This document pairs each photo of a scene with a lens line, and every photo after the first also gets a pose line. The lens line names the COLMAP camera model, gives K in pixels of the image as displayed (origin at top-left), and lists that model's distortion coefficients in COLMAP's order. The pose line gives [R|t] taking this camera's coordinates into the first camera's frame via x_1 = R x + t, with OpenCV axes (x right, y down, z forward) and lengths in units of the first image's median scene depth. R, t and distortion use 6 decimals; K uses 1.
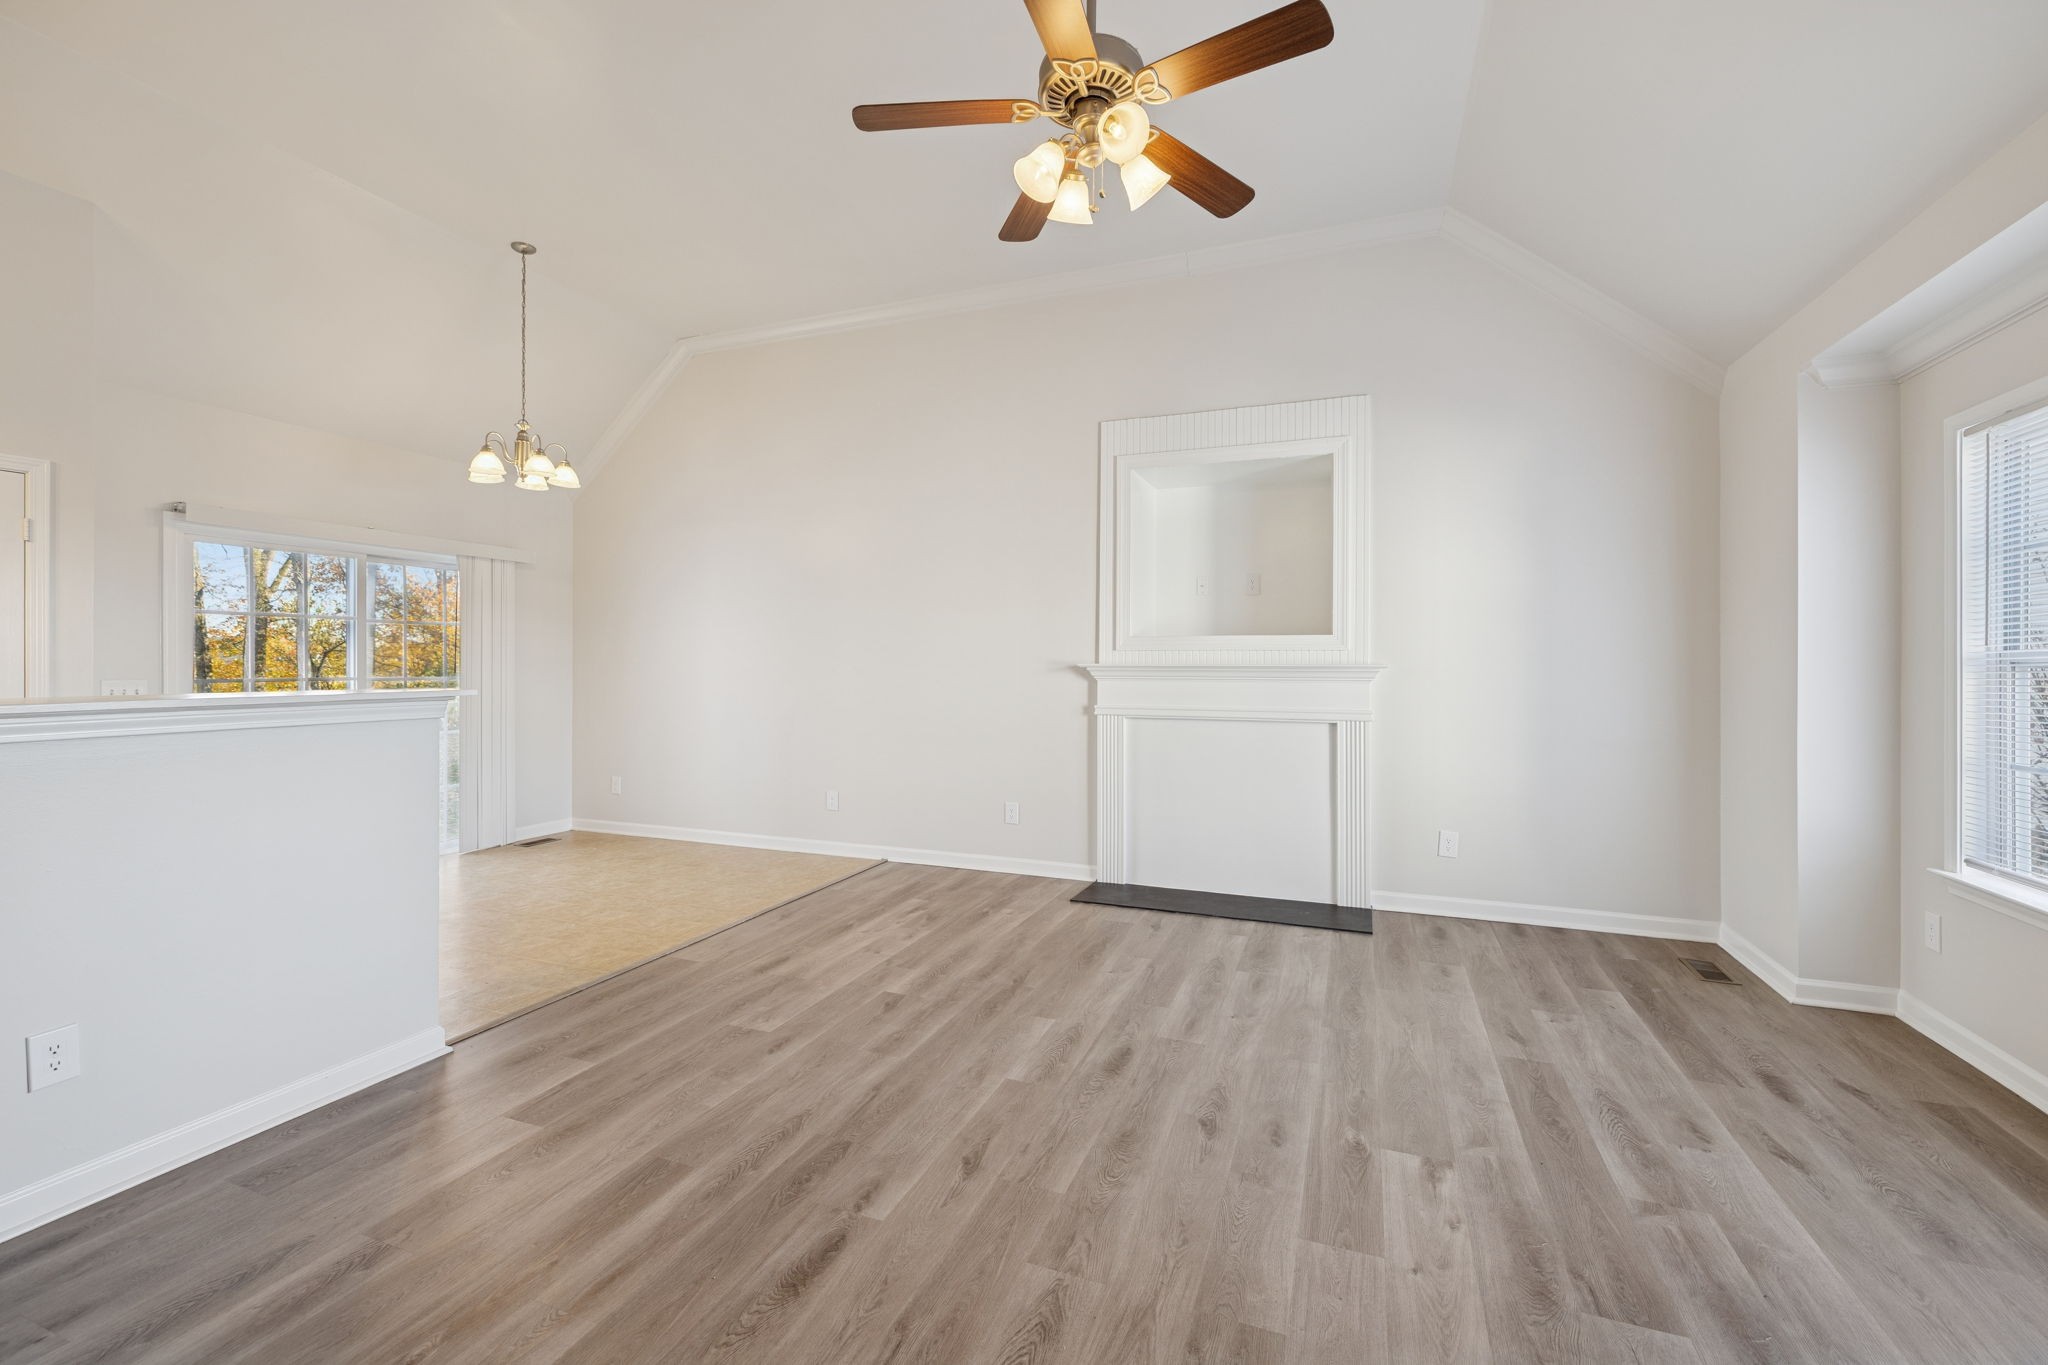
lens RADIAL K [[857.4, 0, 1022.5], [0, 857.4, 667.4], [0, 0, 1]] dist [0.002701, 0.000592]
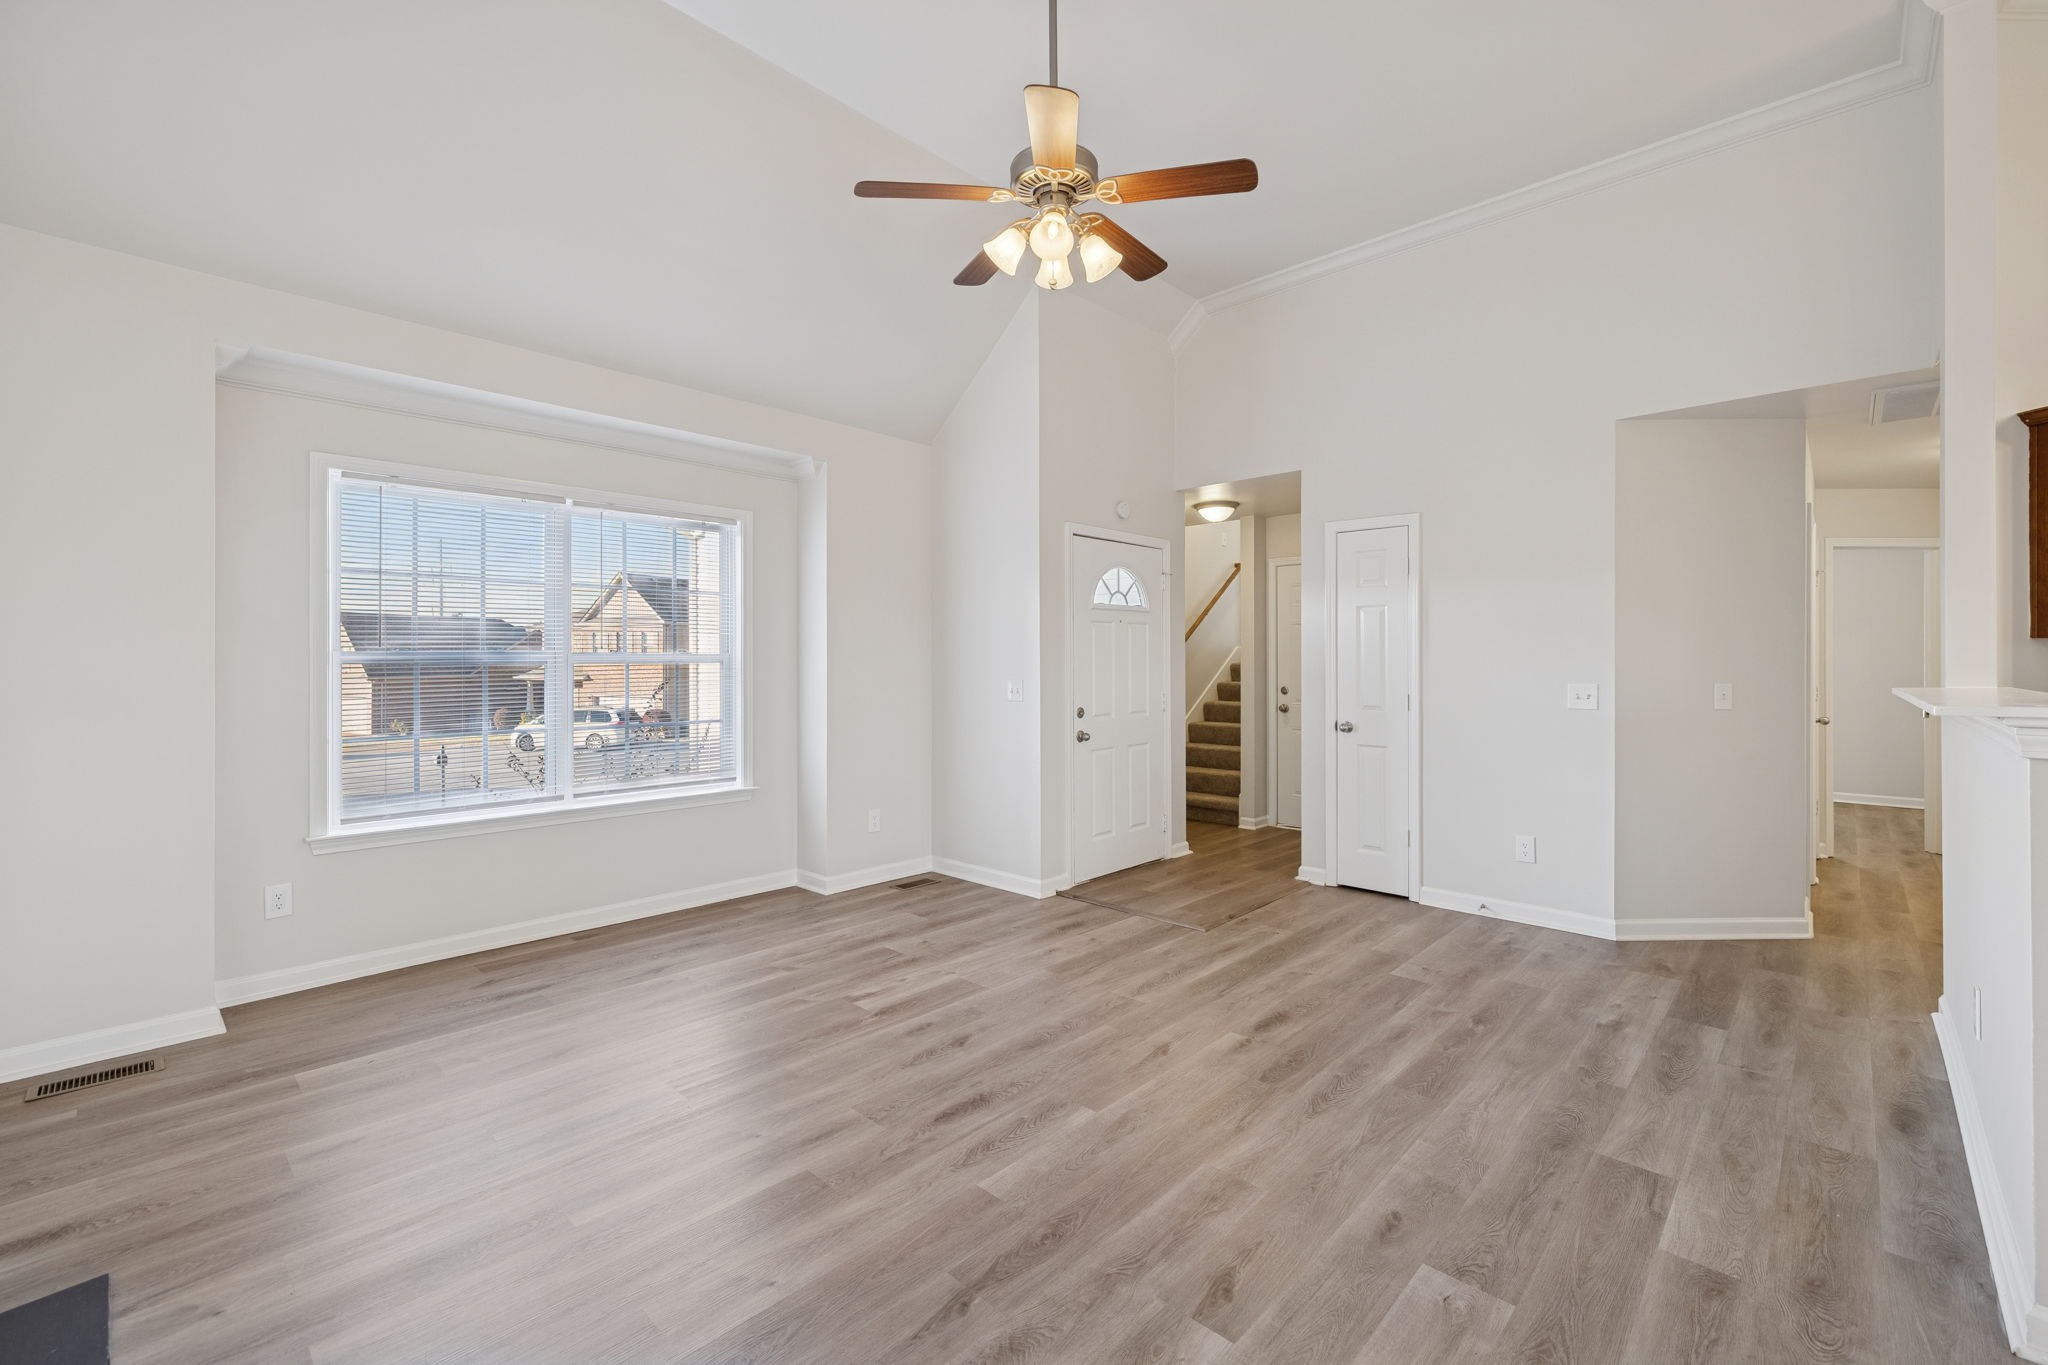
lens RADIAL K [[864.0, 0, 1033.2], [0, 864.0, 661.7], [0, 0, 1]] dist [0.004529, 0.000407]
pose [[-0.929284, -0.001337, 0.369365, -0.226459], [0.000642, 0.999986, 0.005233, -0.006923], [-0.369367, 0.005100, -0.929270, 1.434380]]
